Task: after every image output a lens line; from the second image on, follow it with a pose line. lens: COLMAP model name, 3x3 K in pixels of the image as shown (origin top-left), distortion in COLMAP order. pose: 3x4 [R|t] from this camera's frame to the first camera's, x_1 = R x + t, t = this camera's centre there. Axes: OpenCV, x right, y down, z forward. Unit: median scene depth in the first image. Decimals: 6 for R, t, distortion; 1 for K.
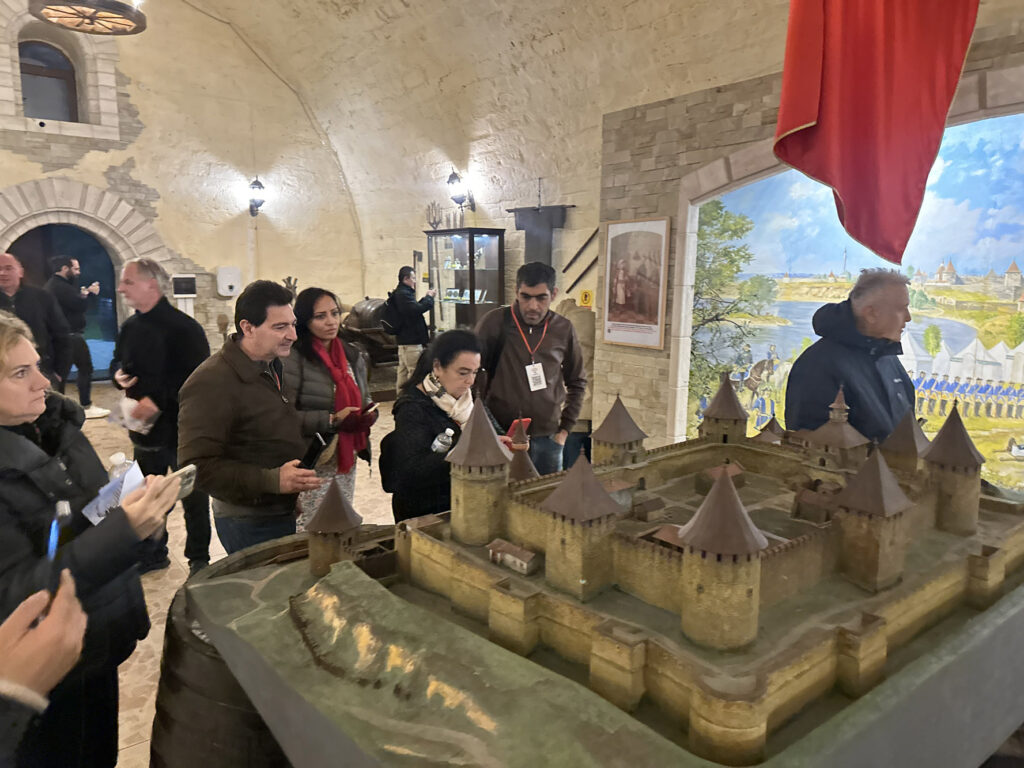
lens RADIAL K [[710.3, 0, 512.0], [0, 710.3, 384.0], [0, 0, 1]] dist [0.069936, -0.091398]
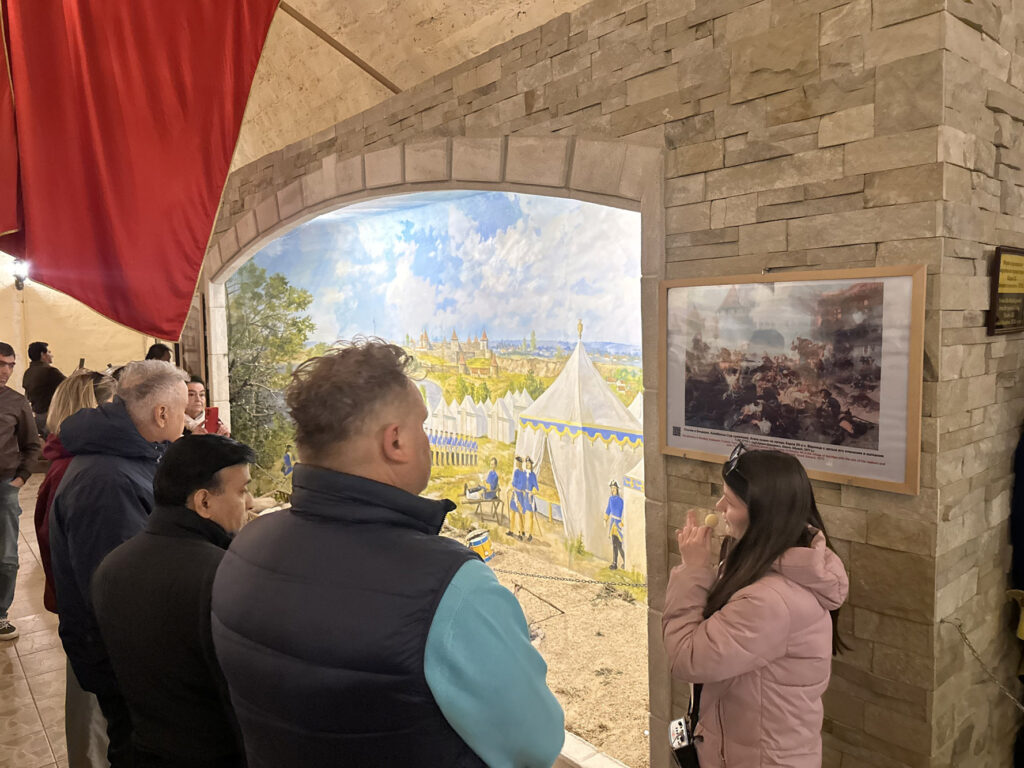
lens RADIAL K [[710.3, 0, 512.0], [0, 710.3, 384.0], [0, 0, 1]] dist [0.069936, -0.091398]
pose [[0.998667, -0.031874, 0.040606, 0.690102], [0.034532, 0.997186, -0.066539, -0.004135], [-0.038371, 0.067853, 0.996957, -0.131198]]
